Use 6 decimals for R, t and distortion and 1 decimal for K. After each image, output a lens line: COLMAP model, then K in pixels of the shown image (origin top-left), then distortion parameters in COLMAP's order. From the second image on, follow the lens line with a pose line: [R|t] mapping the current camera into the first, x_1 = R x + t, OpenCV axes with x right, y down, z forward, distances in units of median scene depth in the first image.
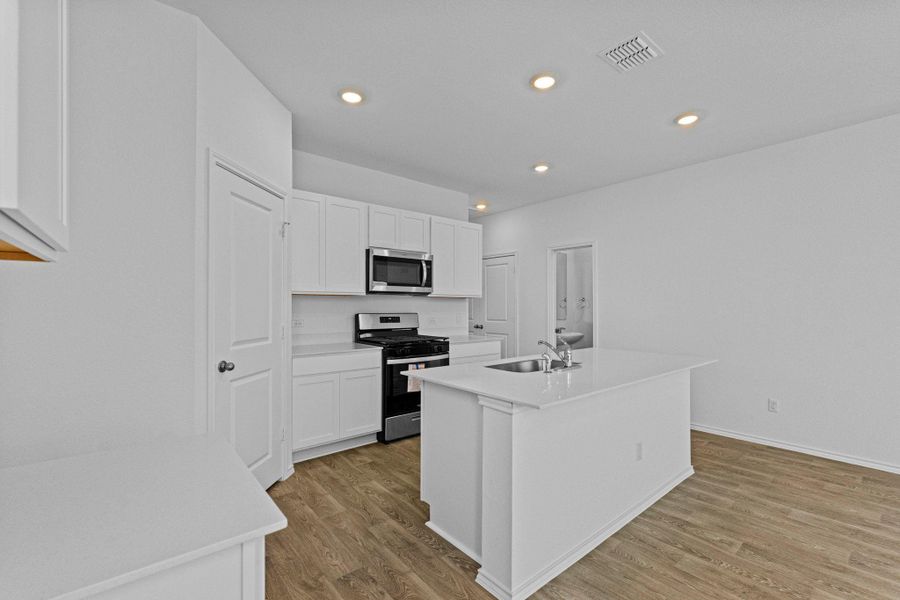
lens RADIAL K [[396.9, 0, 449.2], [0, 396.9, 302.1], [0, 0, 1]] dist [0.009055, -0.000505]
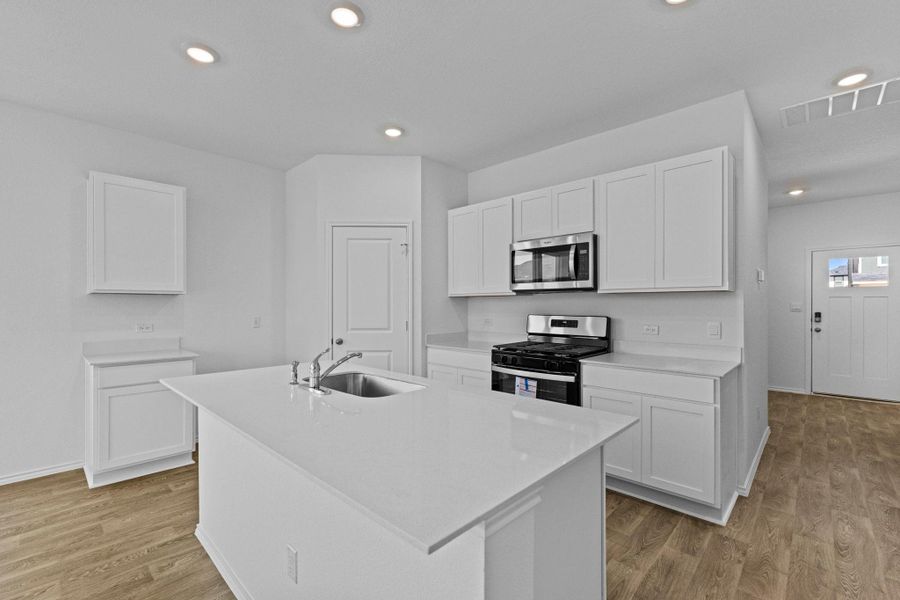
lens RADIAL K [[396.9, 0, 451.2], [0, 396.9, 303.2], [0, 0, 1]] dist [0.009055, -0.000505]
pose [[0.111425, -0.006064, -0.993754, 0.690796], [0.009637, 0.999941, -0.005021, 0.005400], [0.993726, -0.009018, 0.111477, 0.746707]]
